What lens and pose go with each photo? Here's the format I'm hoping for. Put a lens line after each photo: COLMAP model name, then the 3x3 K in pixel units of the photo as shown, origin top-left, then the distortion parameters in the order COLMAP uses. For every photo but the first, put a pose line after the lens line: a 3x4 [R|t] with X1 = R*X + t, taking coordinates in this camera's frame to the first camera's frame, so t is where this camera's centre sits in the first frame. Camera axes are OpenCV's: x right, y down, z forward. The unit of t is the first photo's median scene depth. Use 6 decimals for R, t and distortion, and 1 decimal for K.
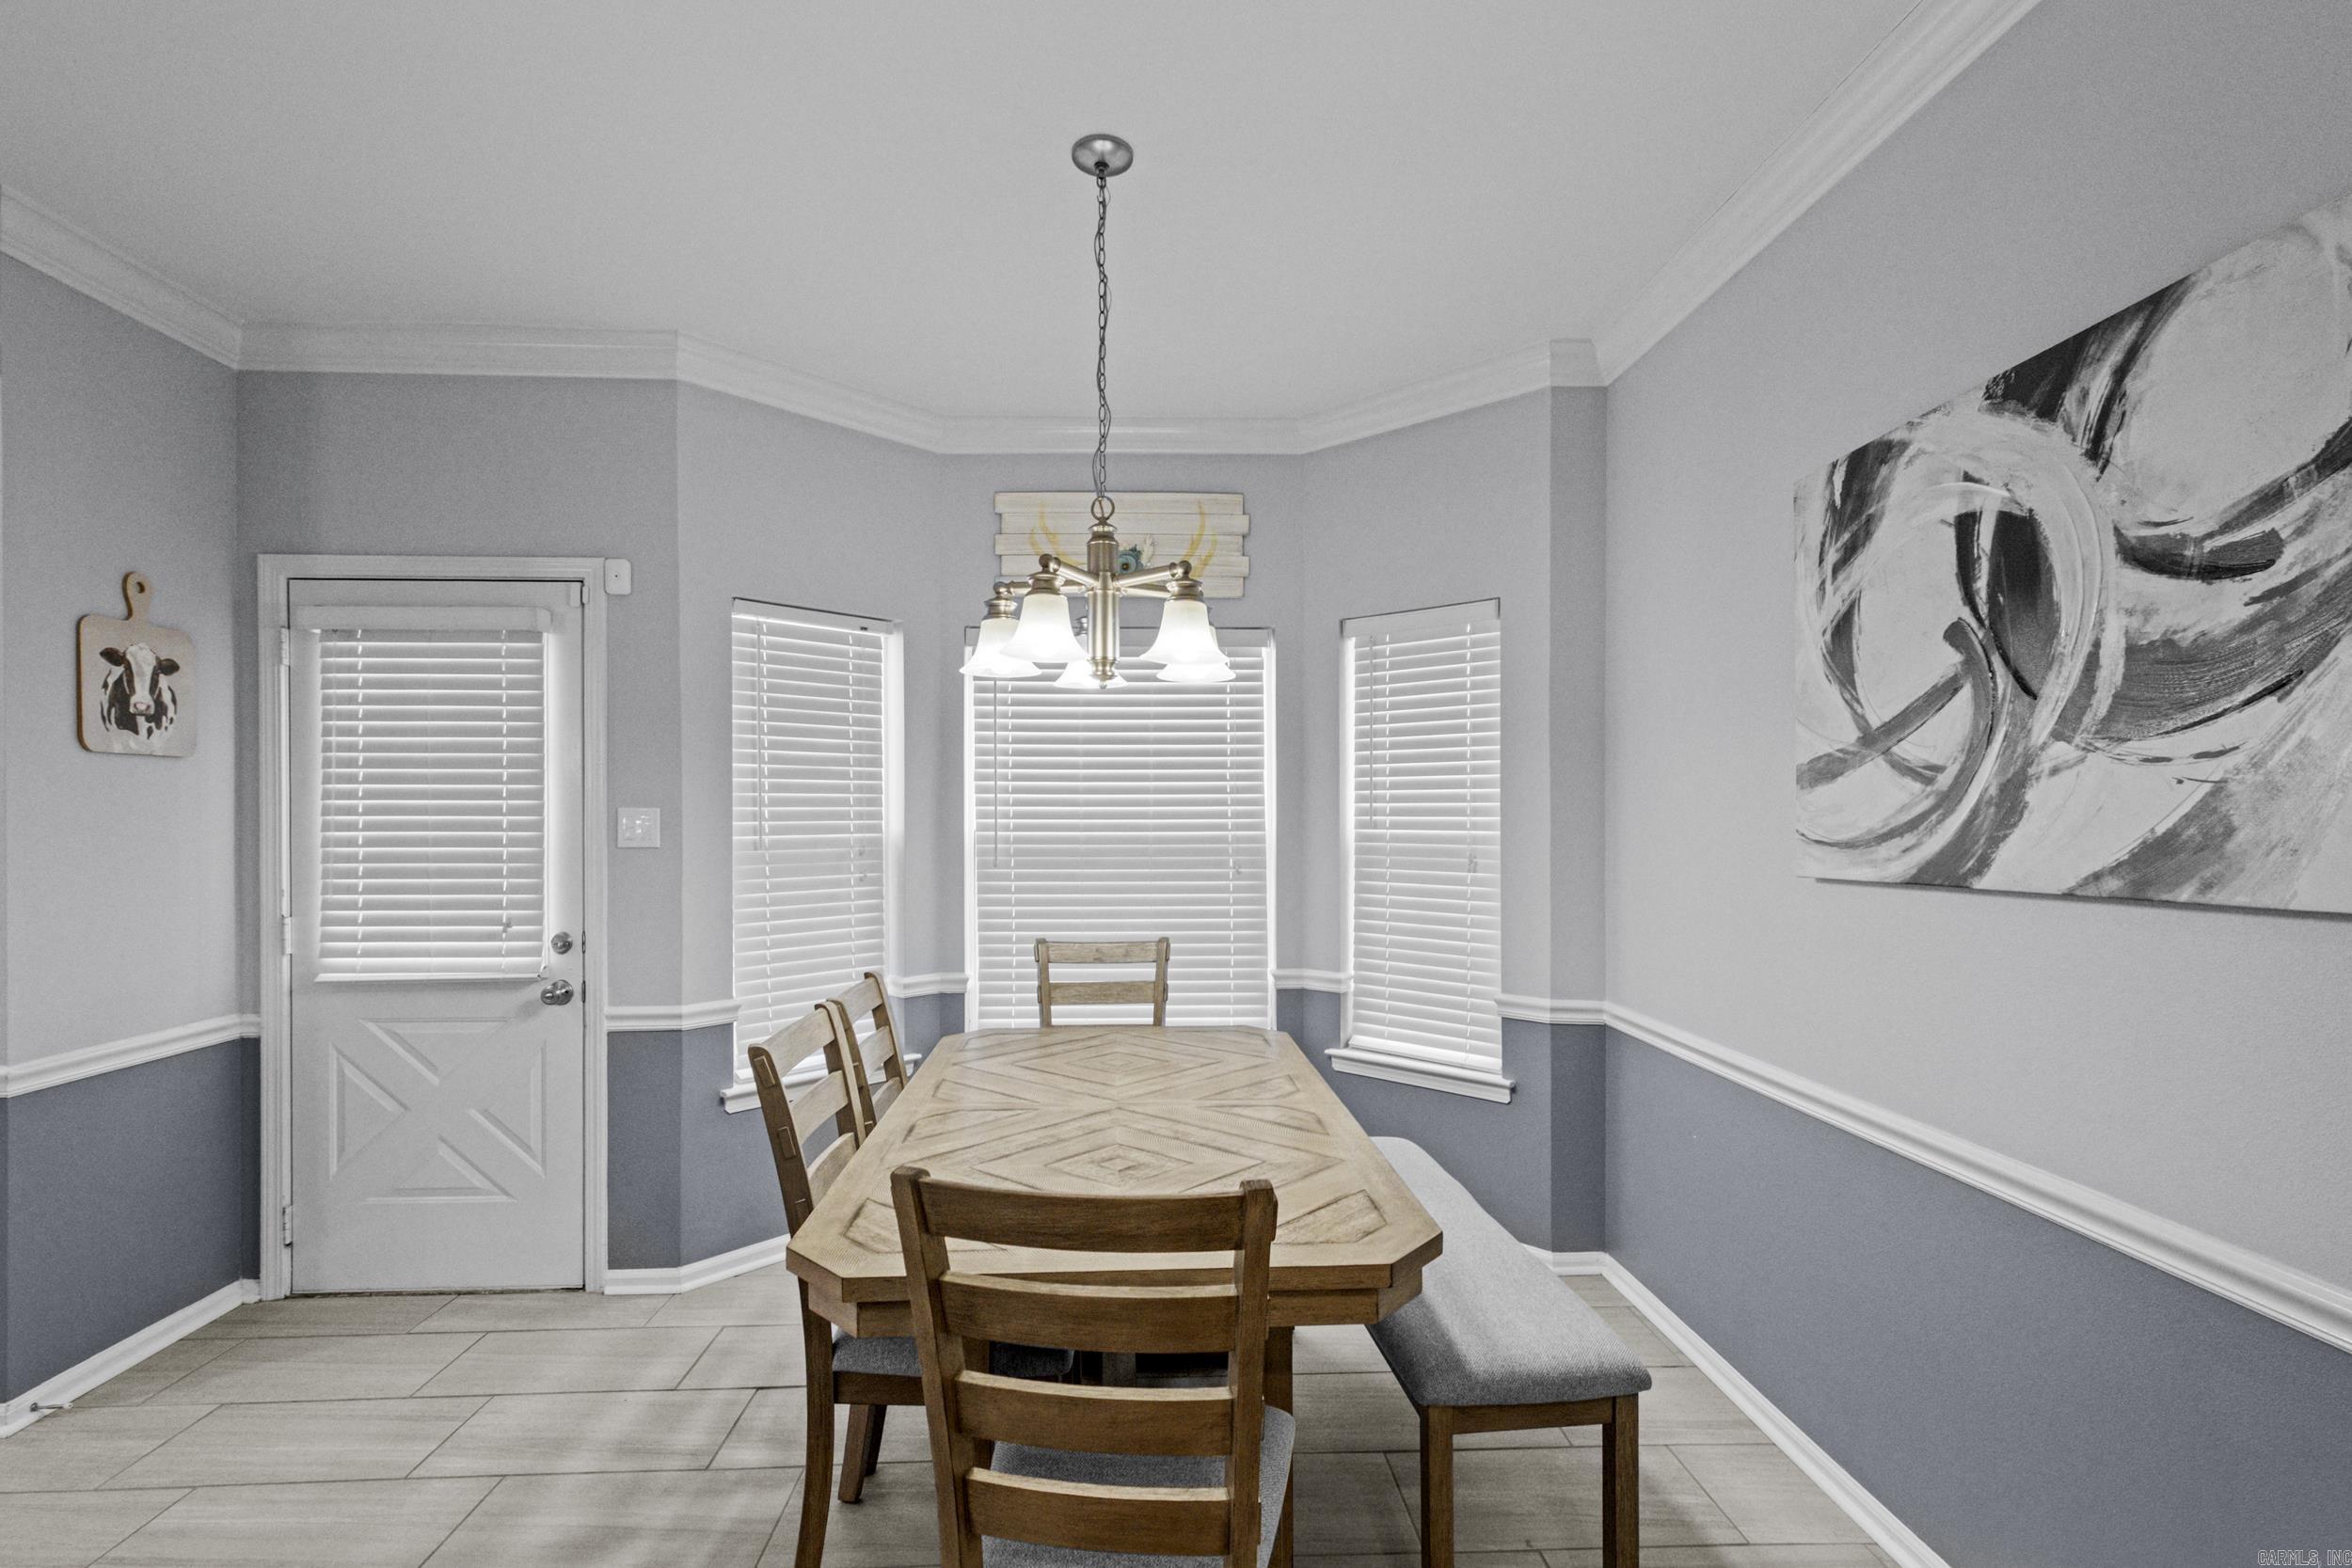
lens RADIAL K [[1036.6, 0, 1079.8], [0, 1036.6, 817.7], [0, 0, 1]] dist [0.002206, -0.000449]
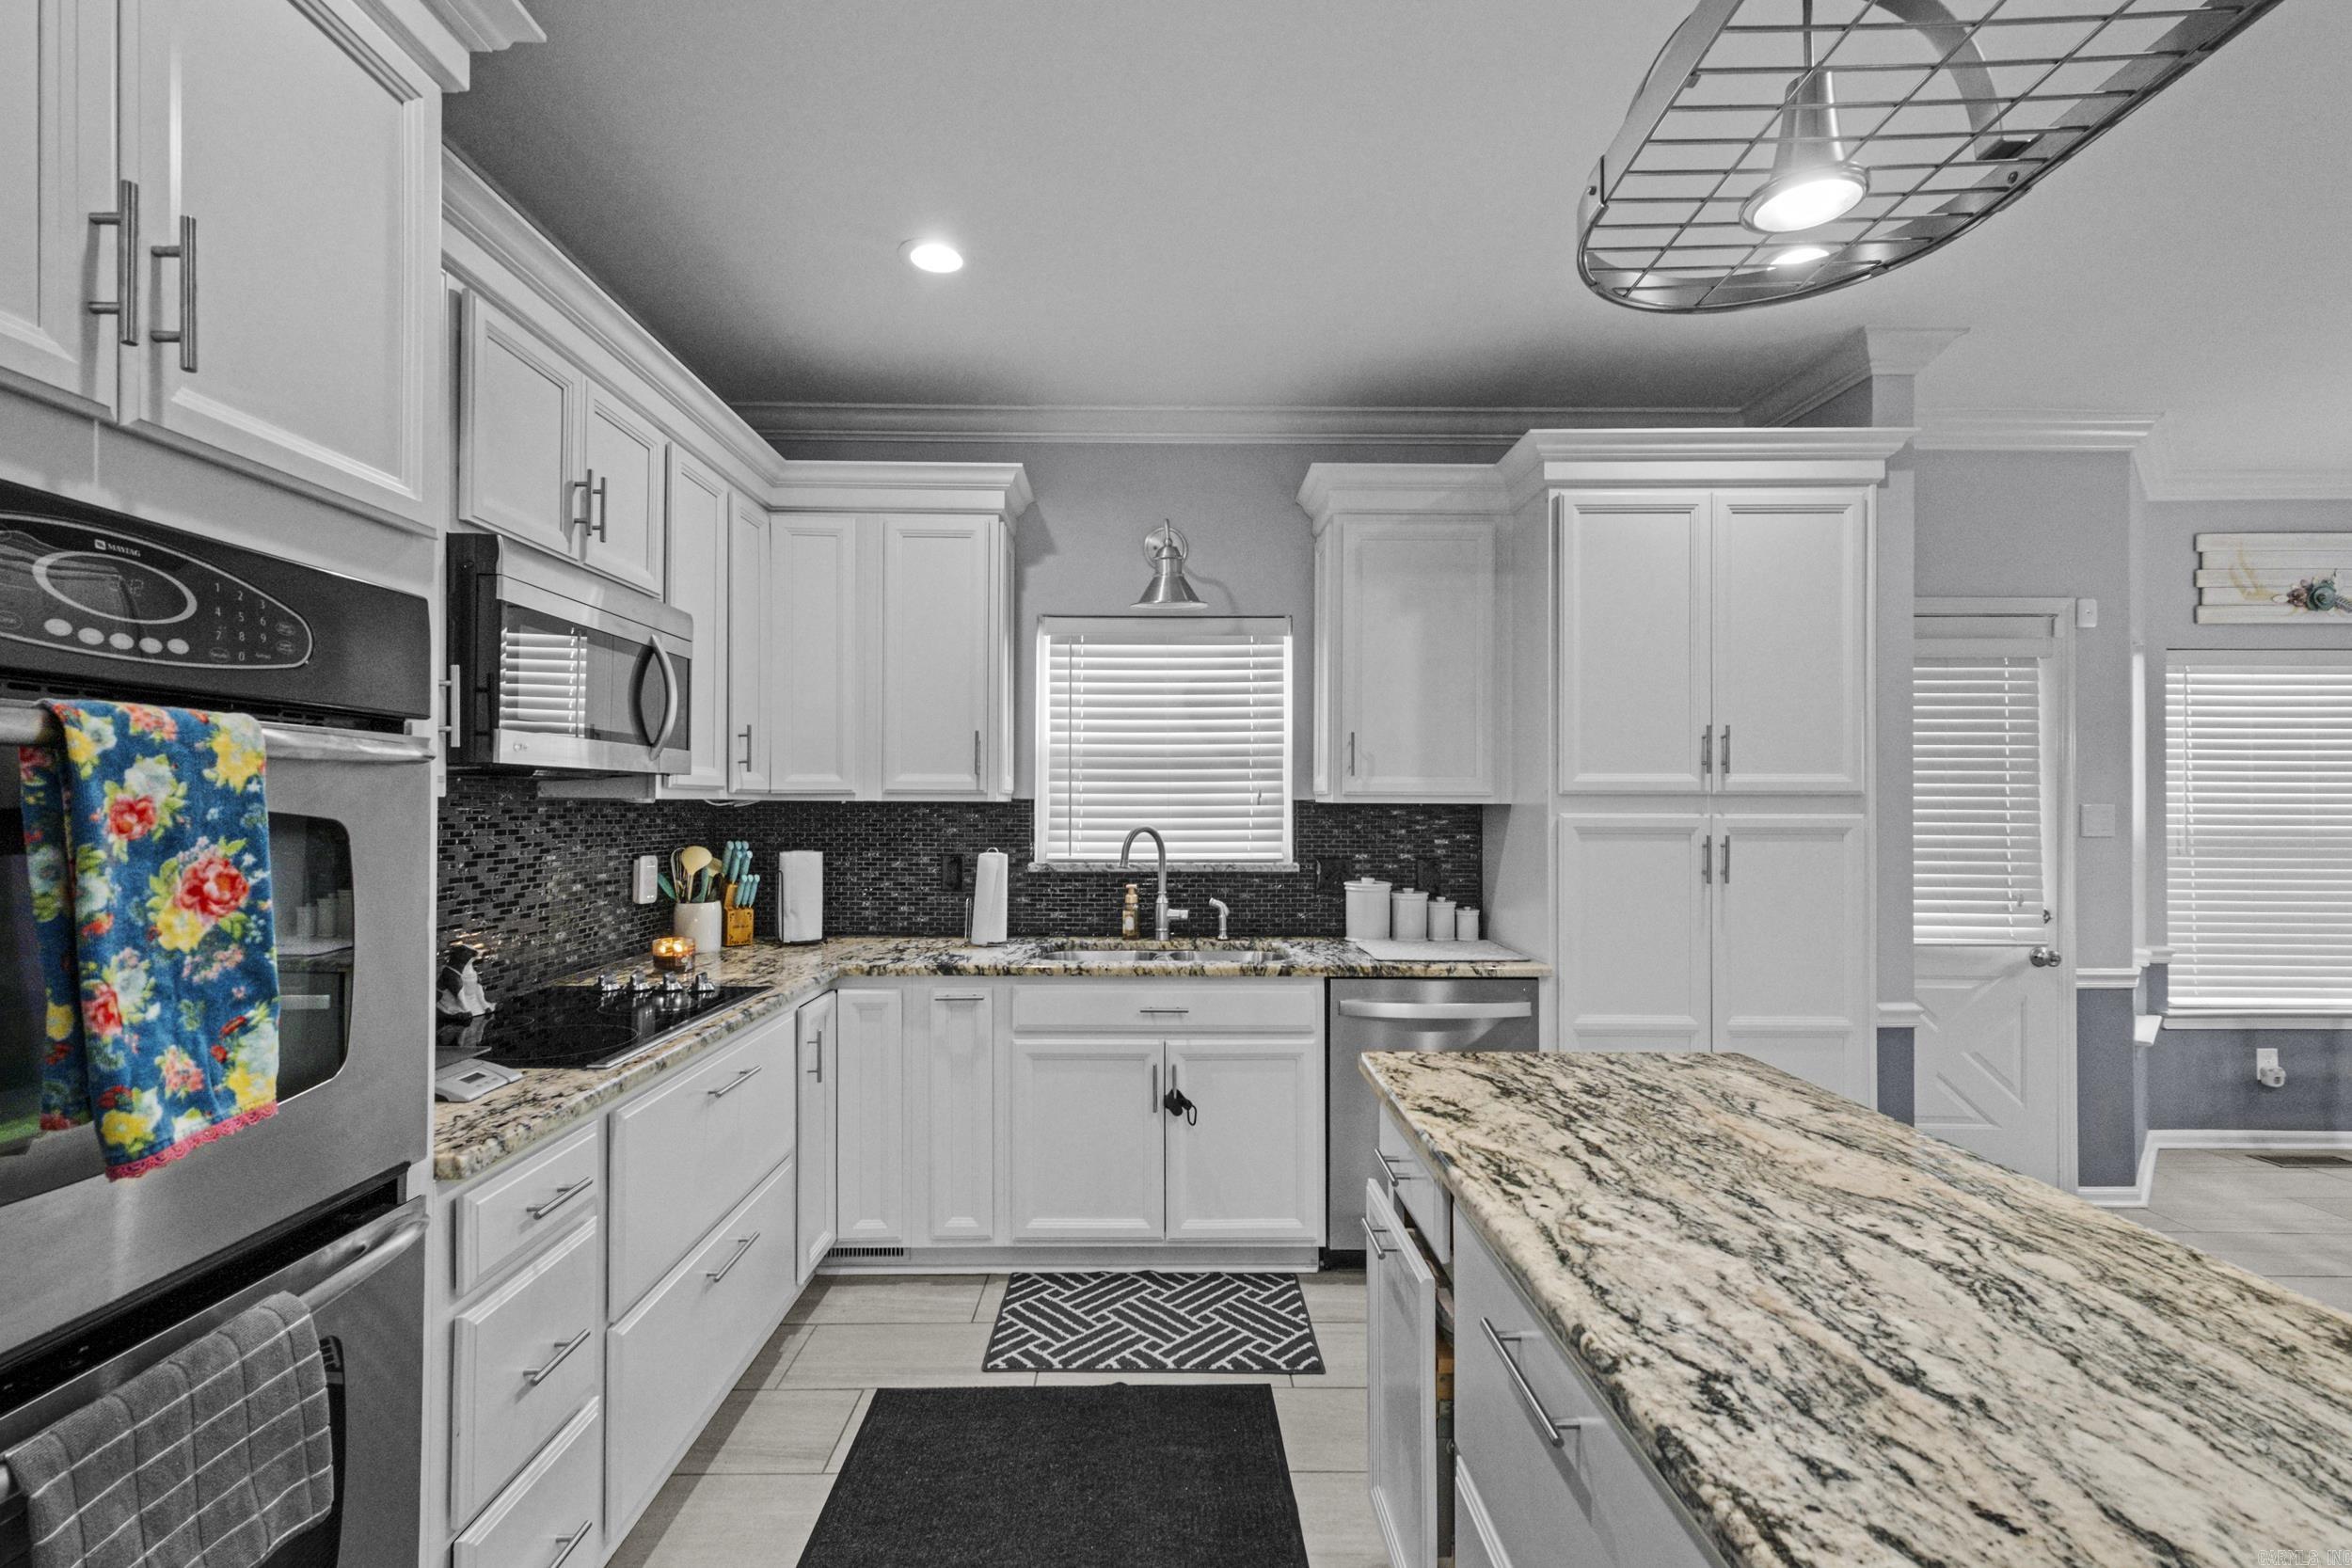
lens RADIAL K [[1036.6, 0, 1140.4], [0, 1036.6, 795.2], [0, 0, 1]] dist [0.002206, -0.000449]
pose [[0.999225, 0.006548, -0.038806, -2.022083], [-0.006986, 0.999914, -0.011143, 0.002434], [0.038730, 0.011405, 0.999185, -0.343056]]
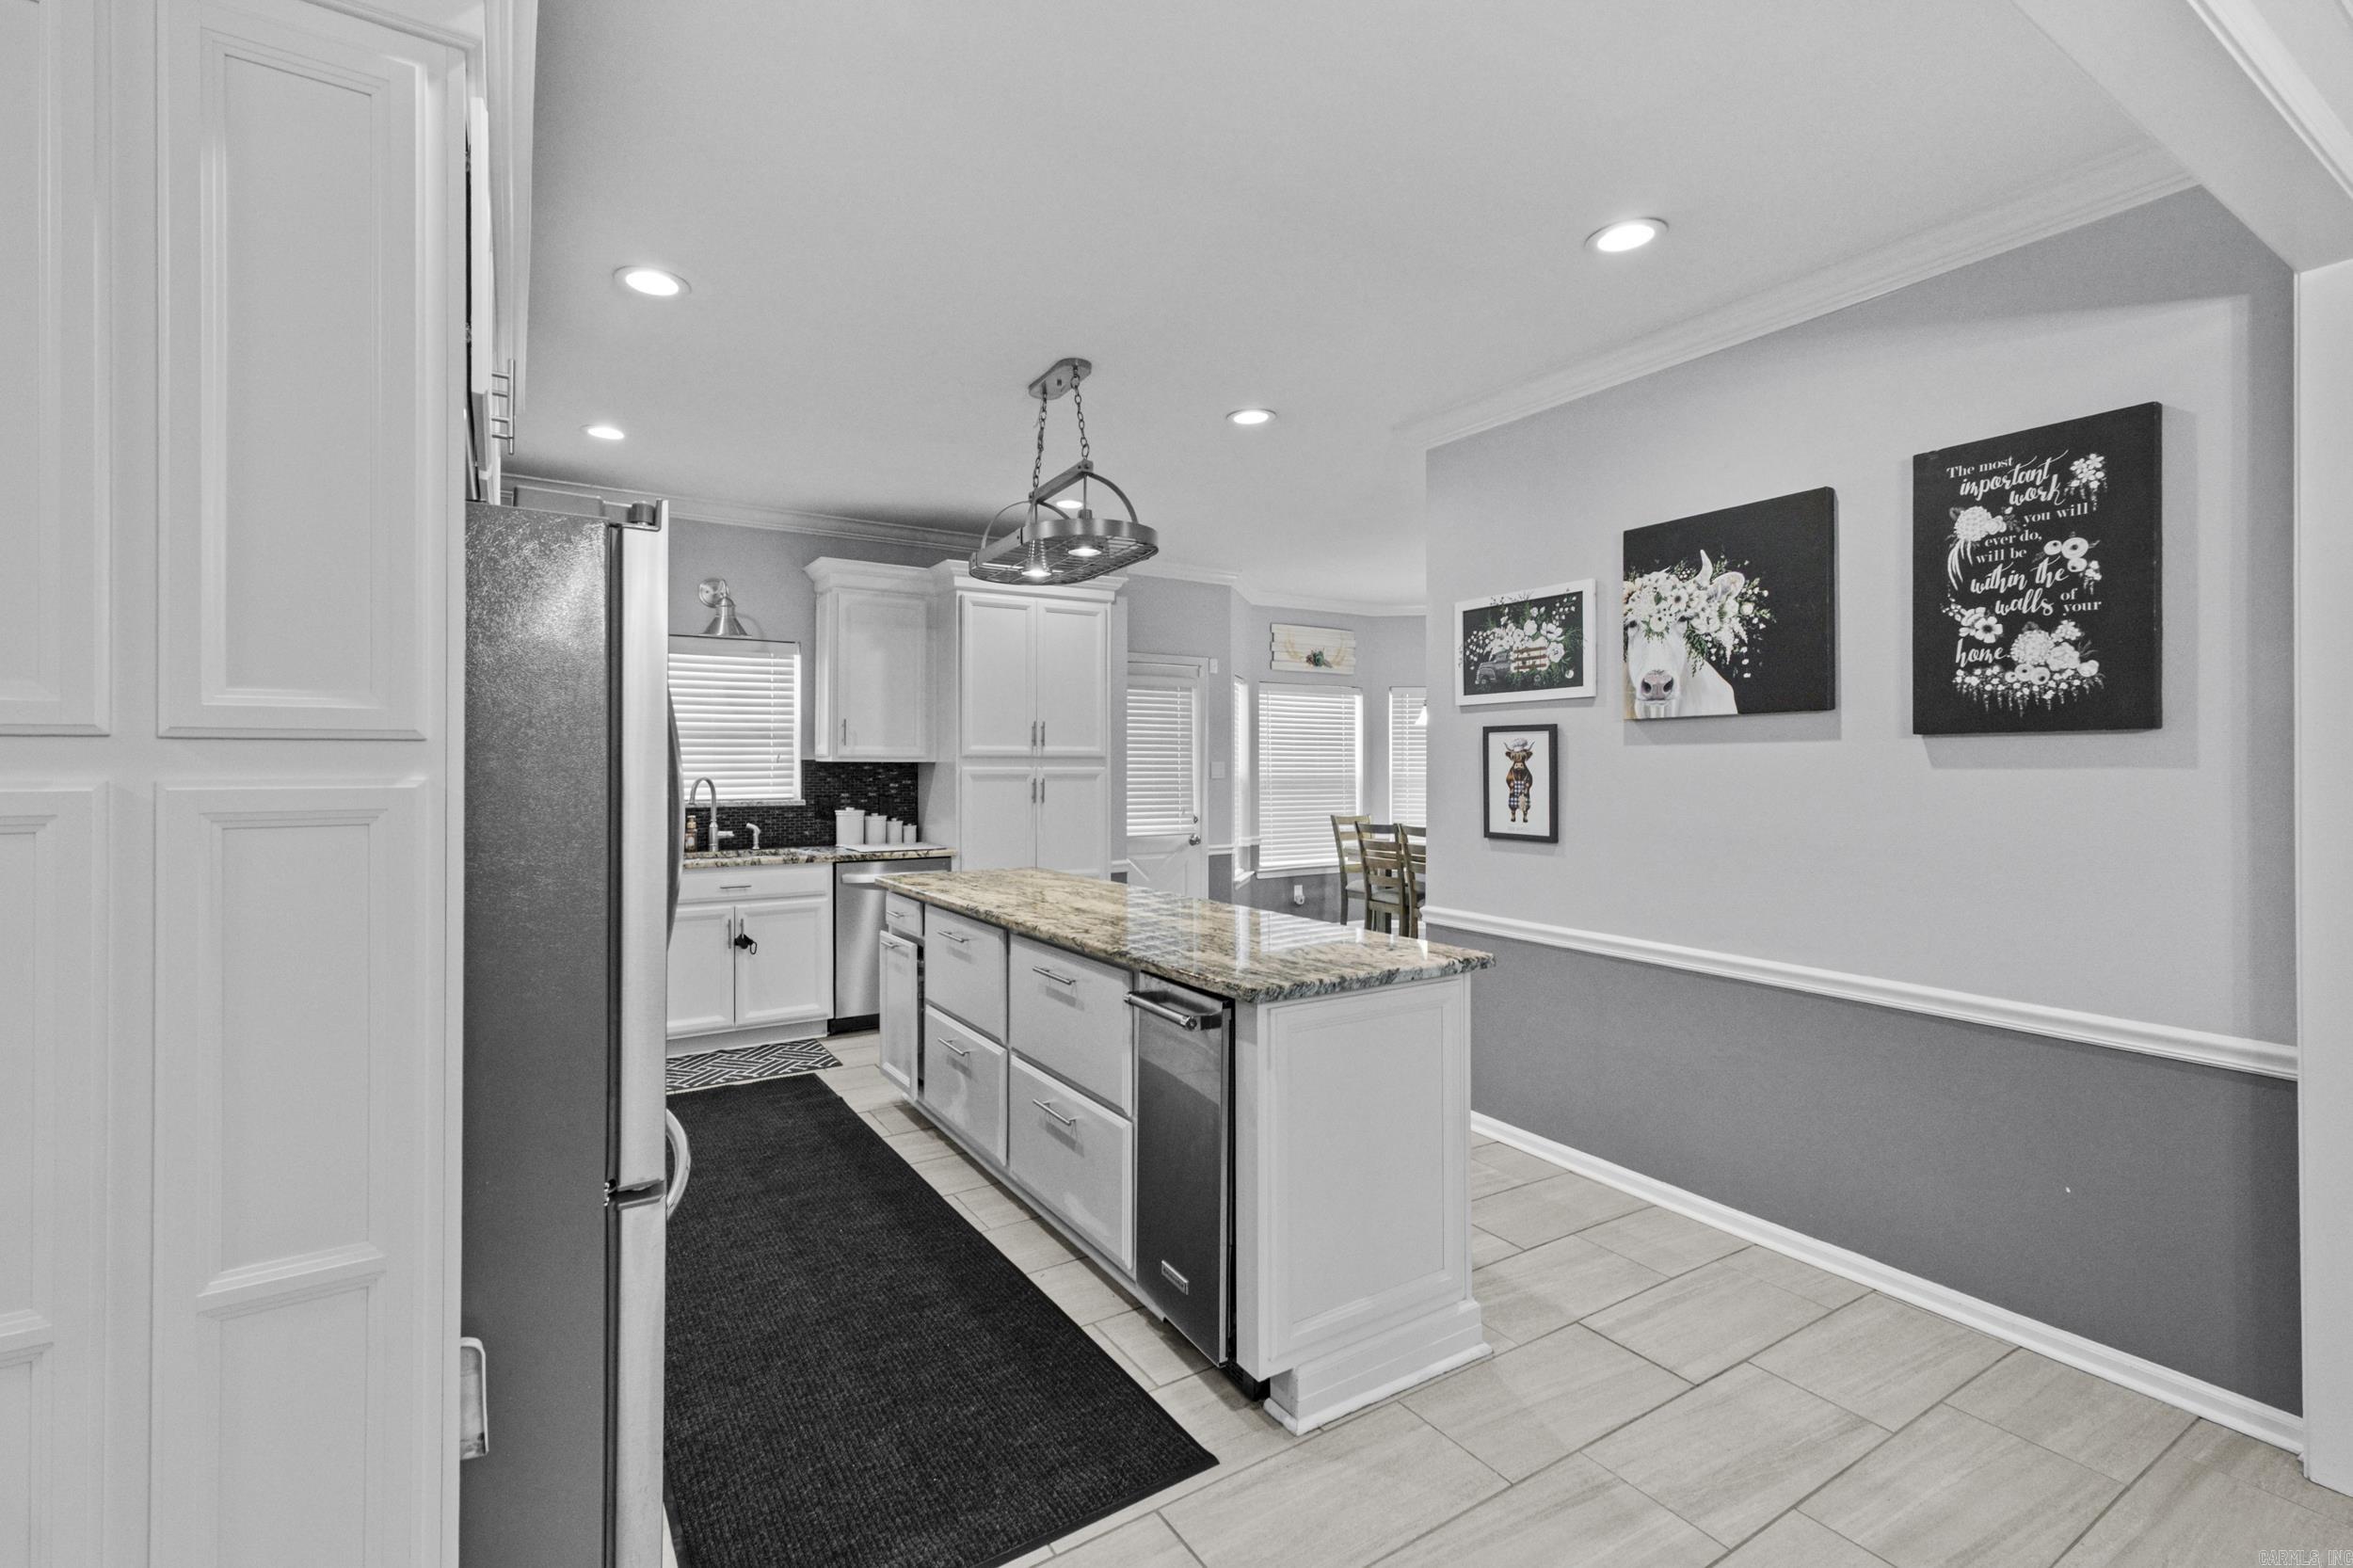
lens RADIAL K [[1037.1, 0, 1172.2], [0, 1037.1, 761.9], [0, 0, 1]] dist [0.002206, -0.000449]
pose [[0.854345, 0.006786, 0.519662, -2.388567], [-0.002559, 0.999958, -0.008851, 0.015720], [-0.519700, 0.006232, 0.854326, -1.353225]]
